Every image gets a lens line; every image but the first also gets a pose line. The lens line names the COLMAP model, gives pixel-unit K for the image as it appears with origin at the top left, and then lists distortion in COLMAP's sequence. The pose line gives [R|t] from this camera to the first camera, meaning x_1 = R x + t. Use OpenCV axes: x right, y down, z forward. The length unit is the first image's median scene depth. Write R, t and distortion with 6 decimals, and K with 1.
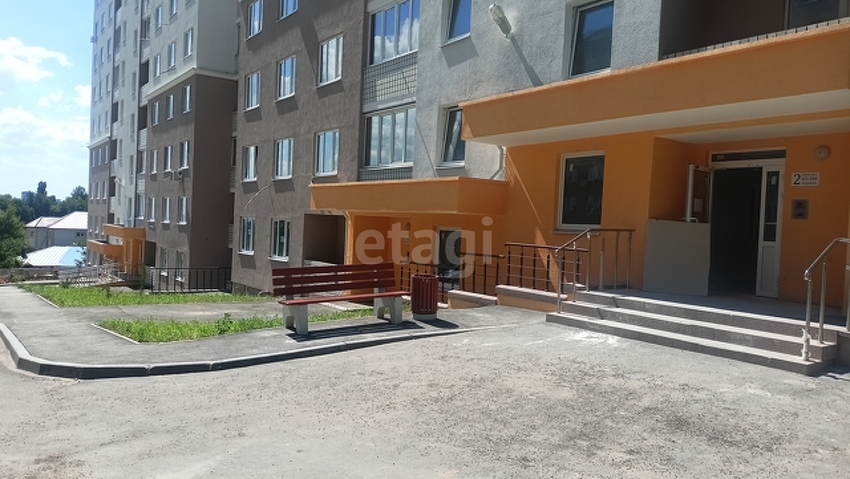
lens RADIAL K [[644.6, 0, 425.0], [0, 644.6, 239.5], [0, 0, 1]] dist [0.081291, -0.112278]
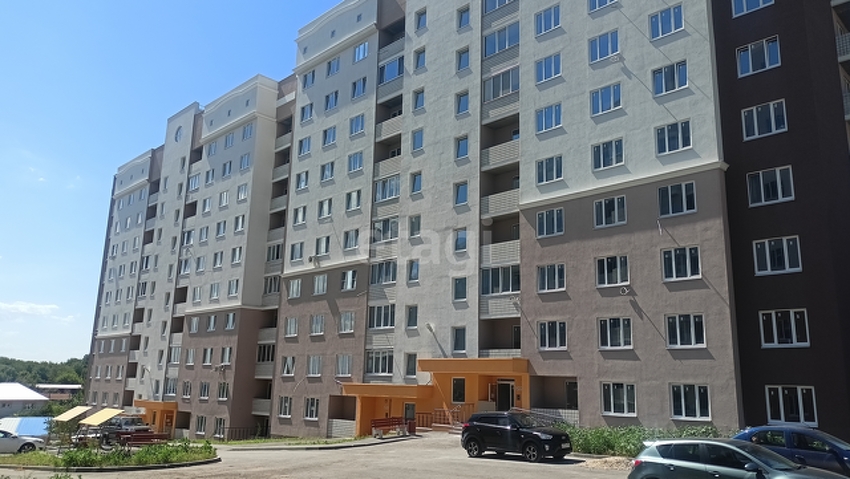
lens RADIAL K [[644.6, 0, 425.0], [0, 644.6, 239.5], [0, 0, 1]] dist [0.081291, -0.112278]
pose [[0.988597, 0.008573, 0.150341, -0.207890], [0.026966, 0.972160, -0.232760, -0.033831], [-0.148151, 0.234160, 0.960844, -1.139892]]
